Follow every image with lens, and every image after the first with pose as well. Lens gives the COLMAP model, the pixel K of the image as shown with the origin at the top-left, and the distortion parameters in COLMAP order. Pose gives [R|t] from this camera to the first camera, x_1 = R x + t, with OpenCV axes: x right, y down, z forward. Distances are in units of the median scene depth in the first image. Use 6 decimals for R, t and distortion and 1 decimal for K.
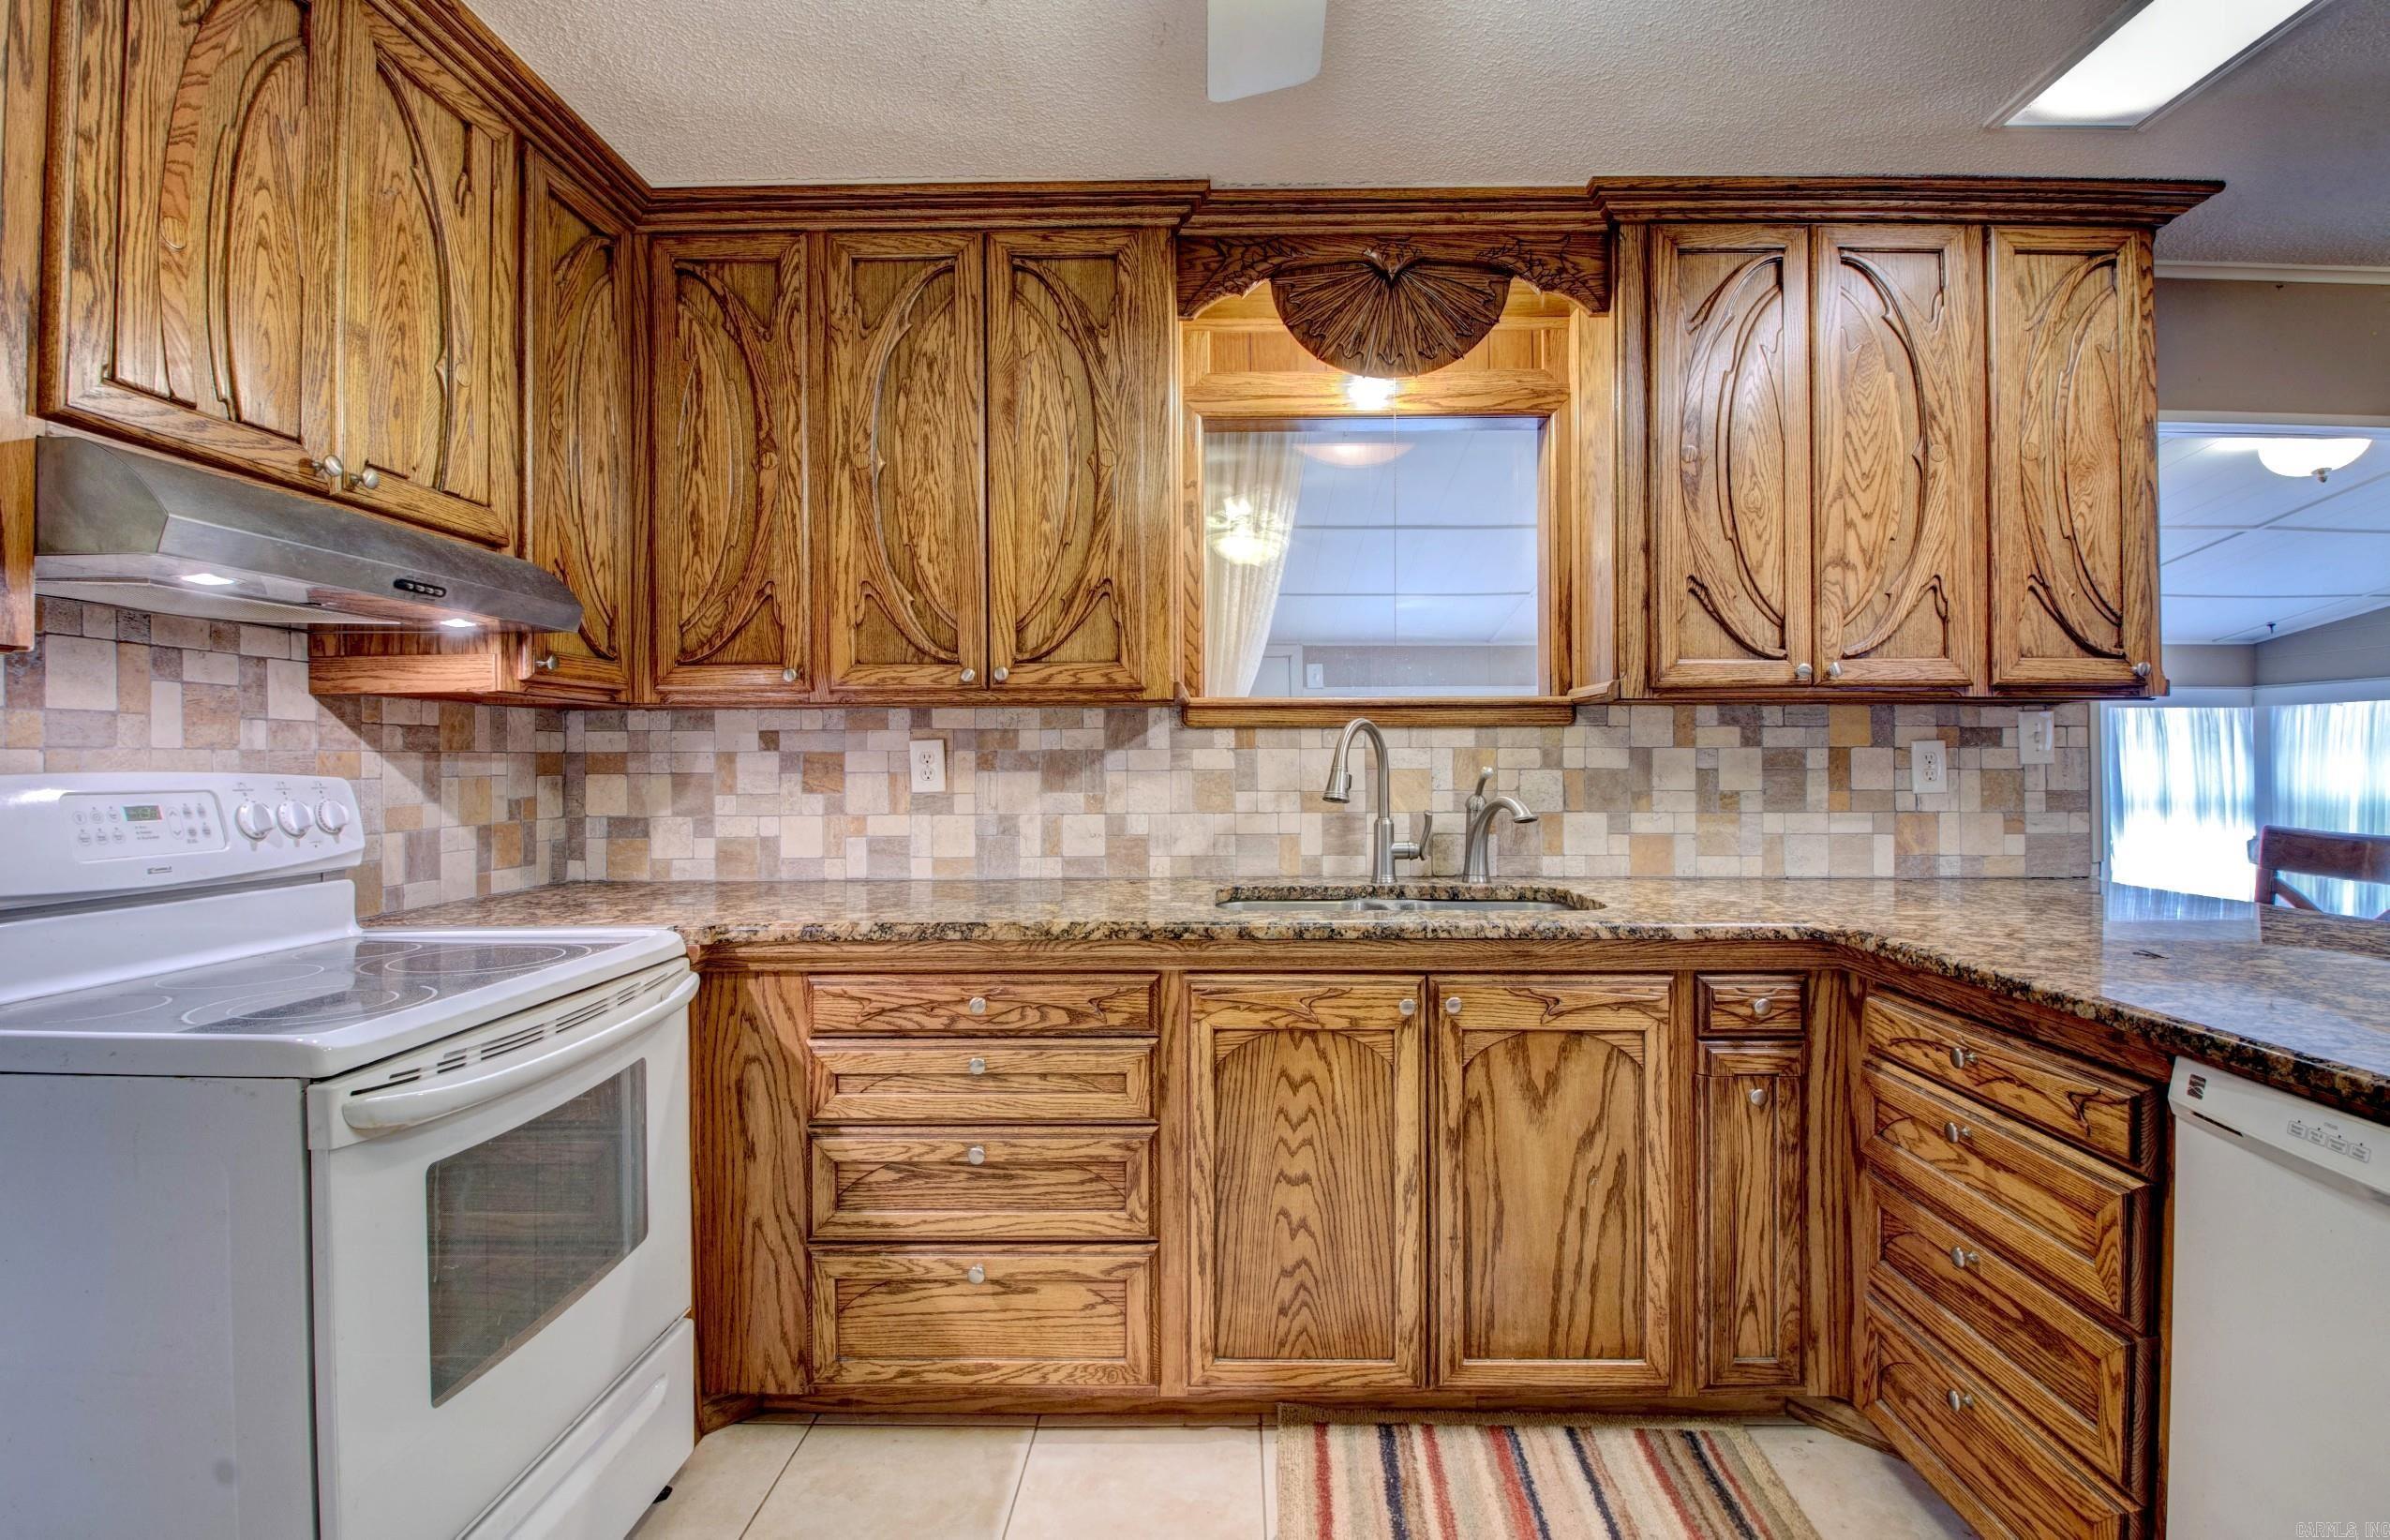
lens RADIAL K [[1120.0, 0, 1193.9], [0, 1120.0, 756.3], [0, 0, 1]] dist [-0.001200, -0.014469]
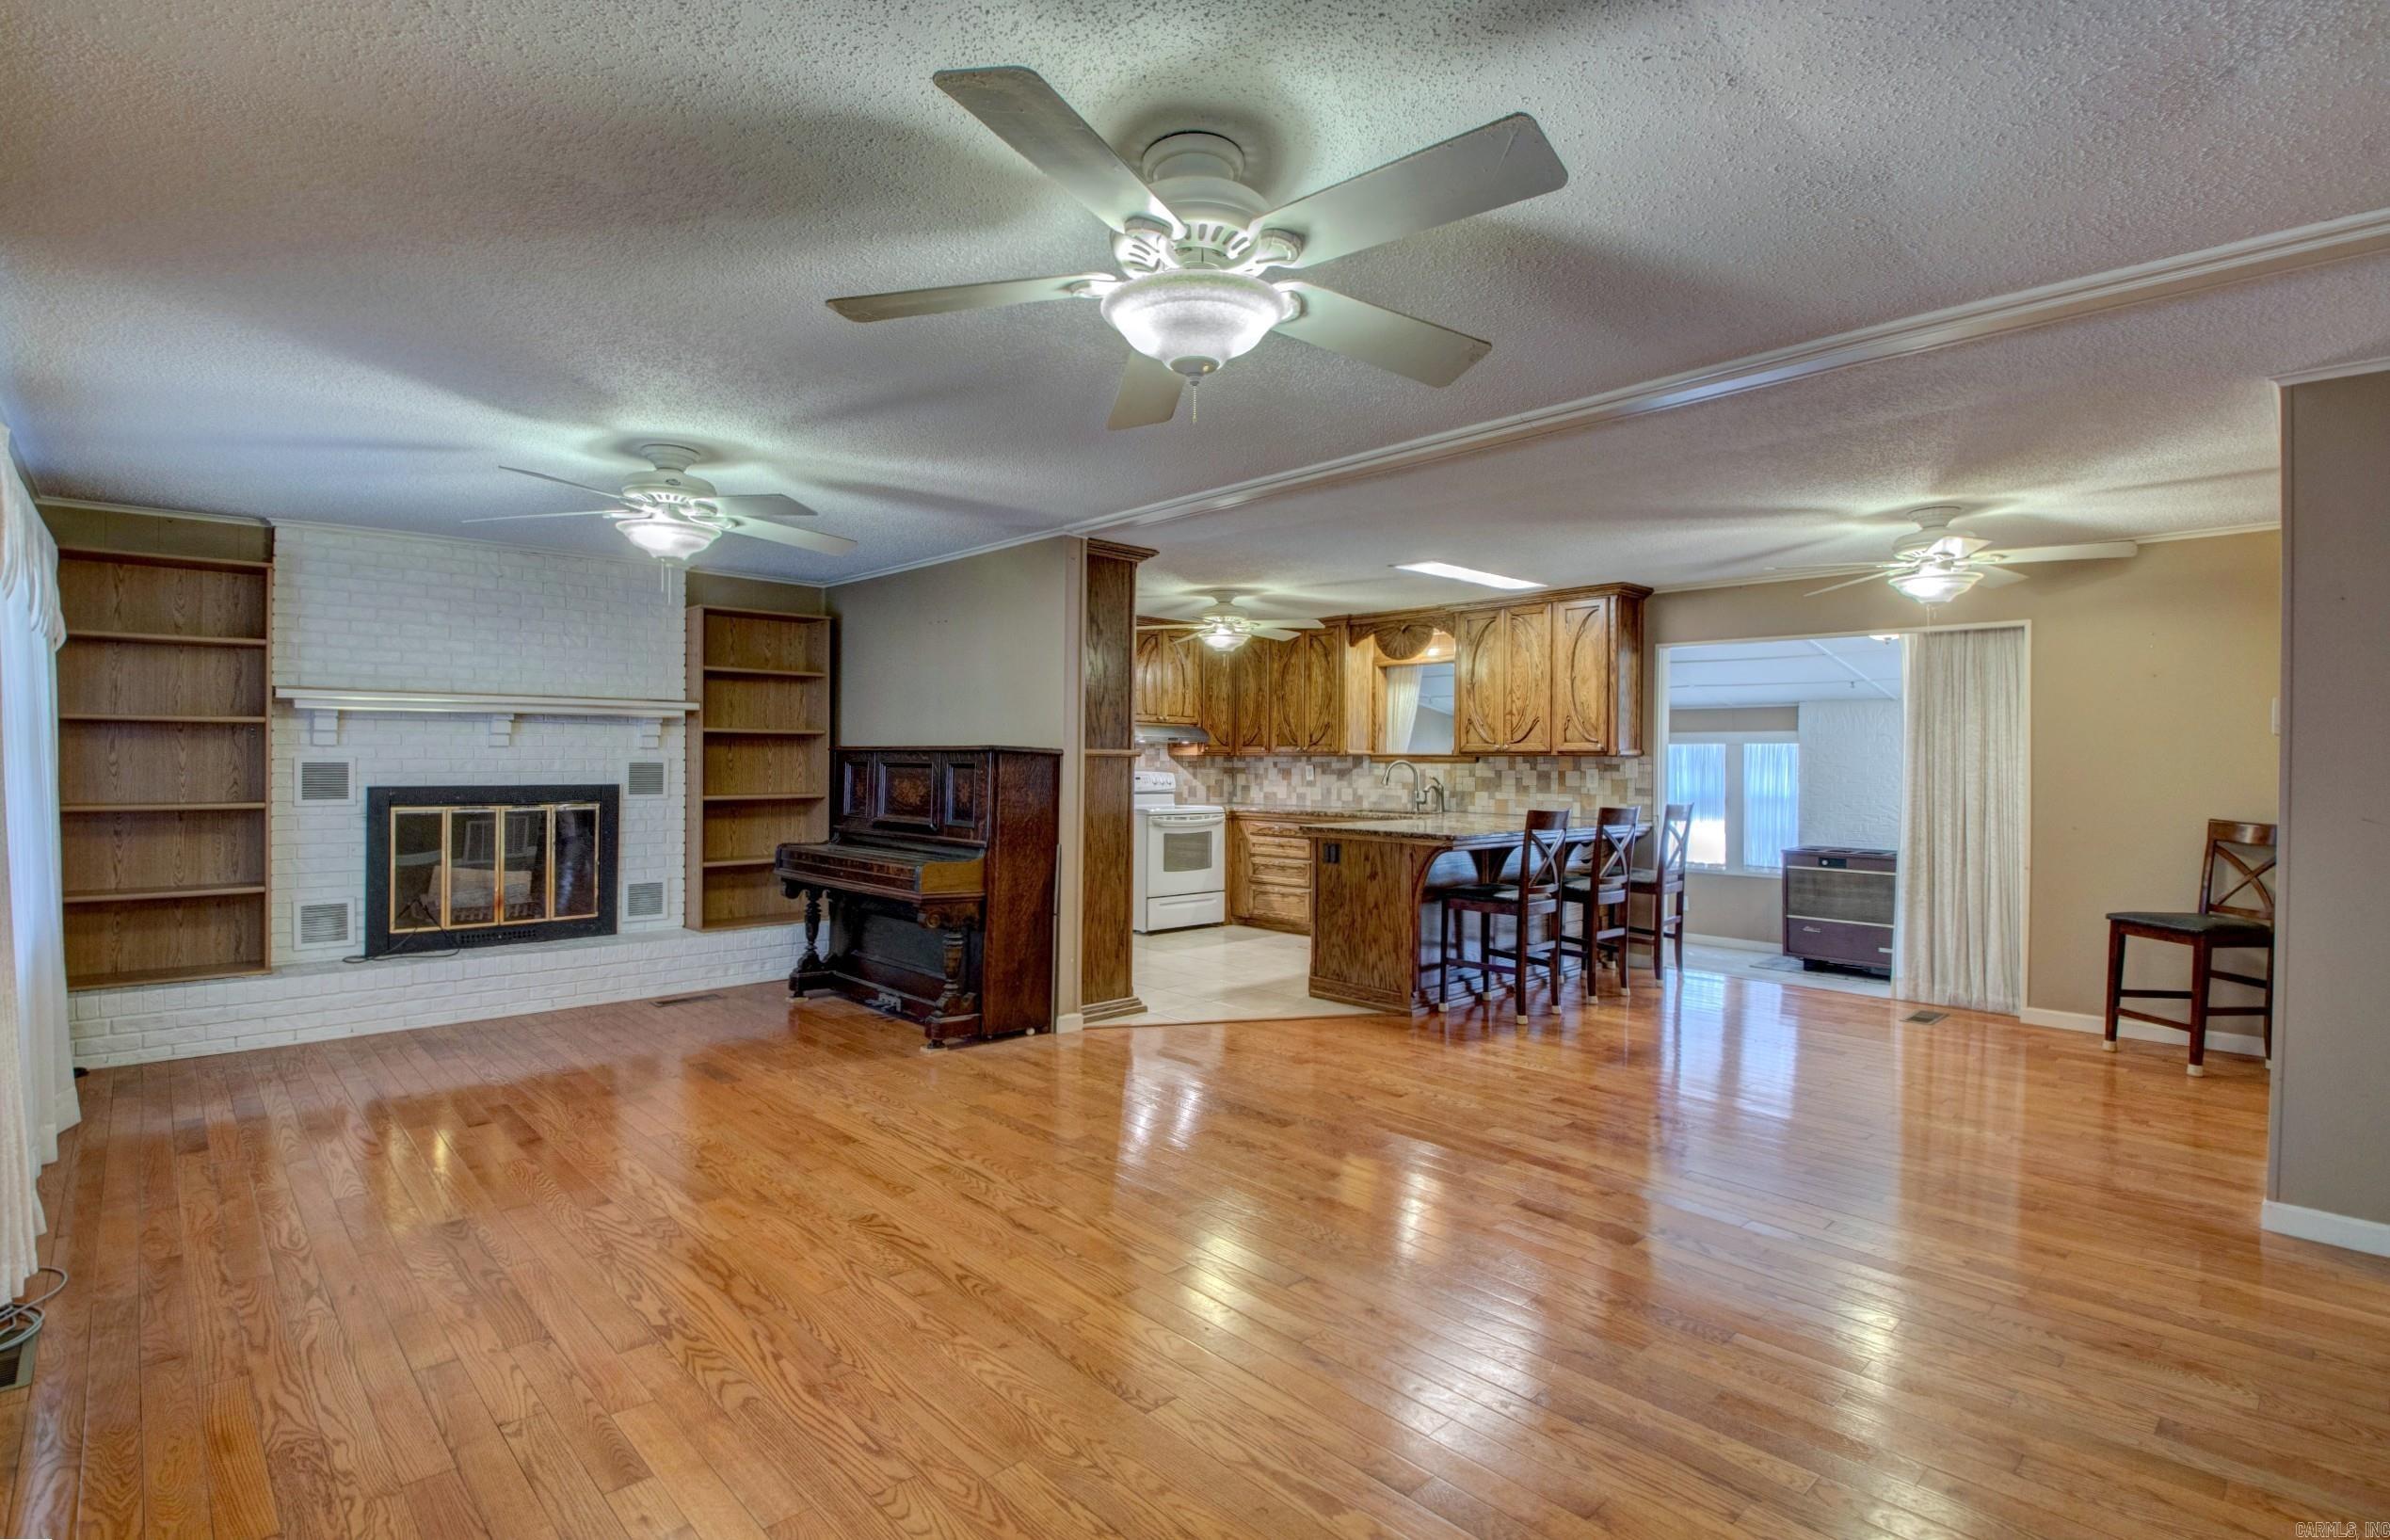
lens RADIAL K [[1119.9, 0, 1175.1], [0, 1119.9, 763.9], [0, 0, 1]] dist [-0.001200, -0.014469]
pose [[0.696341, 0.008996, -0.717654, 2.202486], [-0.007819, 0.999957, 0.004947, -0.036563], [0.717668, 0.002167, 0.696382, -1.913724]]
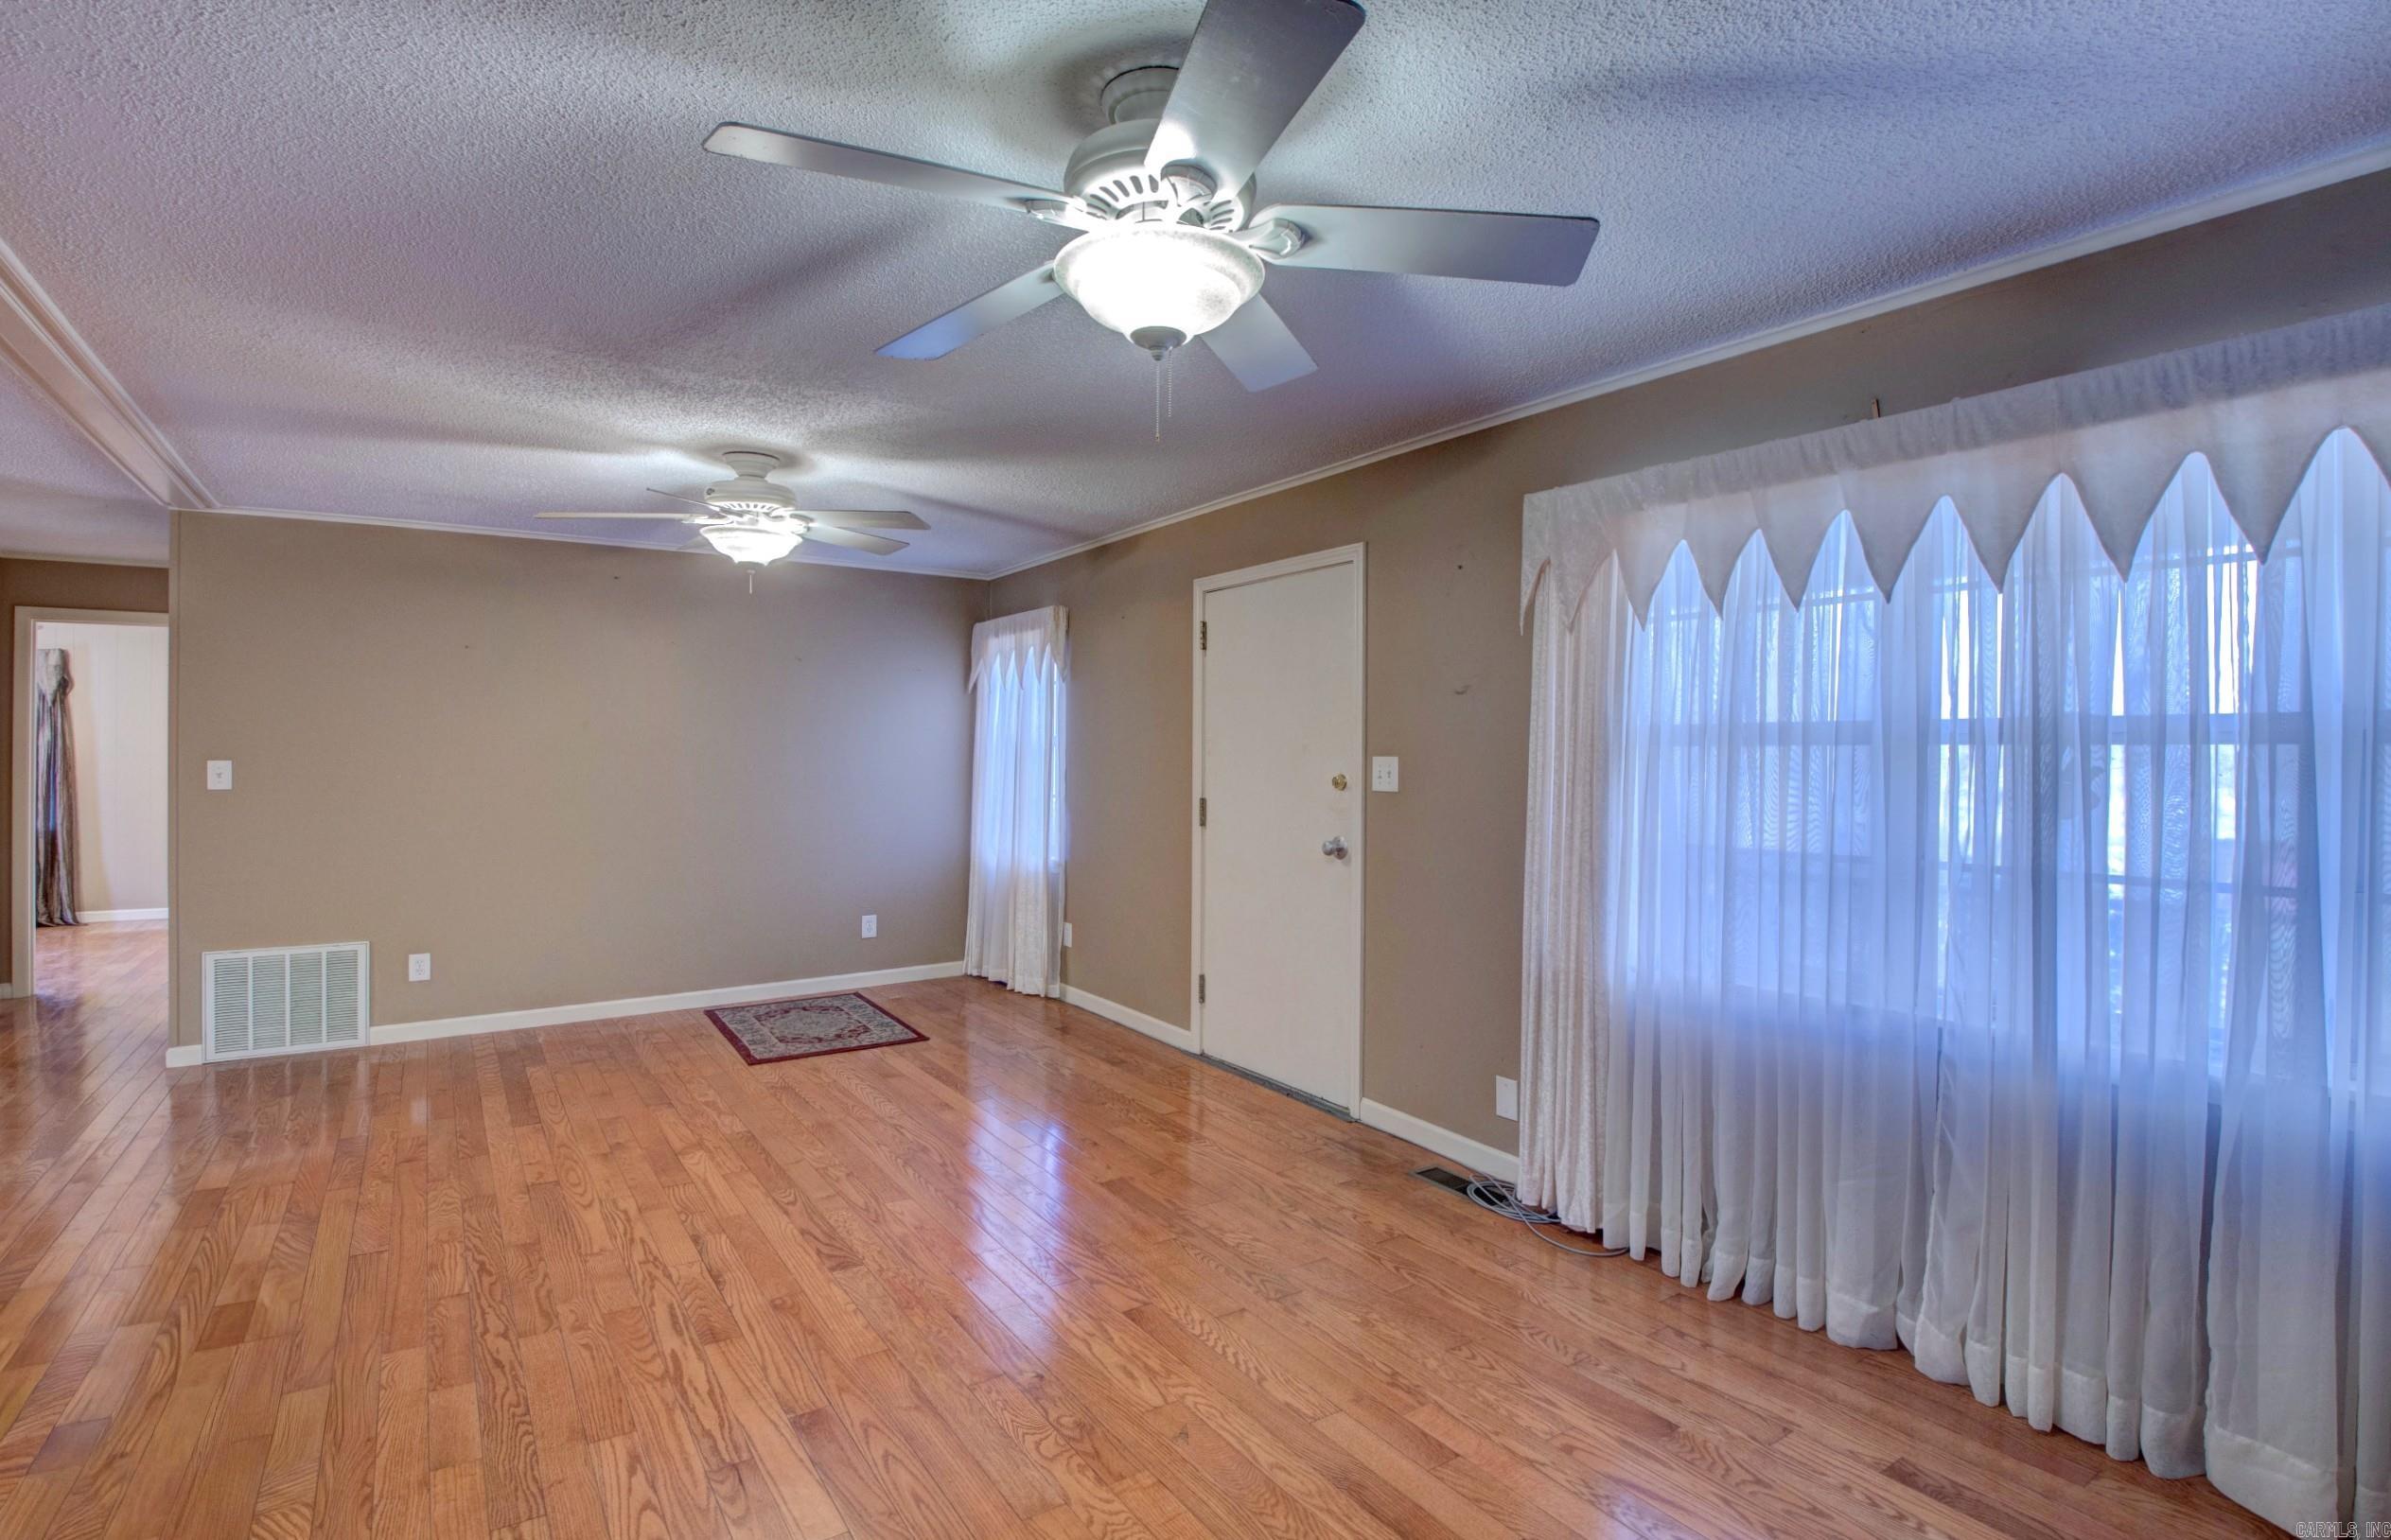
lens RADIAL K [[1120.3, 0, 1188.3], [0, 1120.3, 761.5], [0, 0, 1]] dist [-0.001200, -0.014469]
pose [[-0.579106, -0.005294, 0.815235, -0.260521], [-0.008291, 0.999965, 0.000604, -0.047906], [-0.815210, -0.006409, -0.579130, -0.826253]]
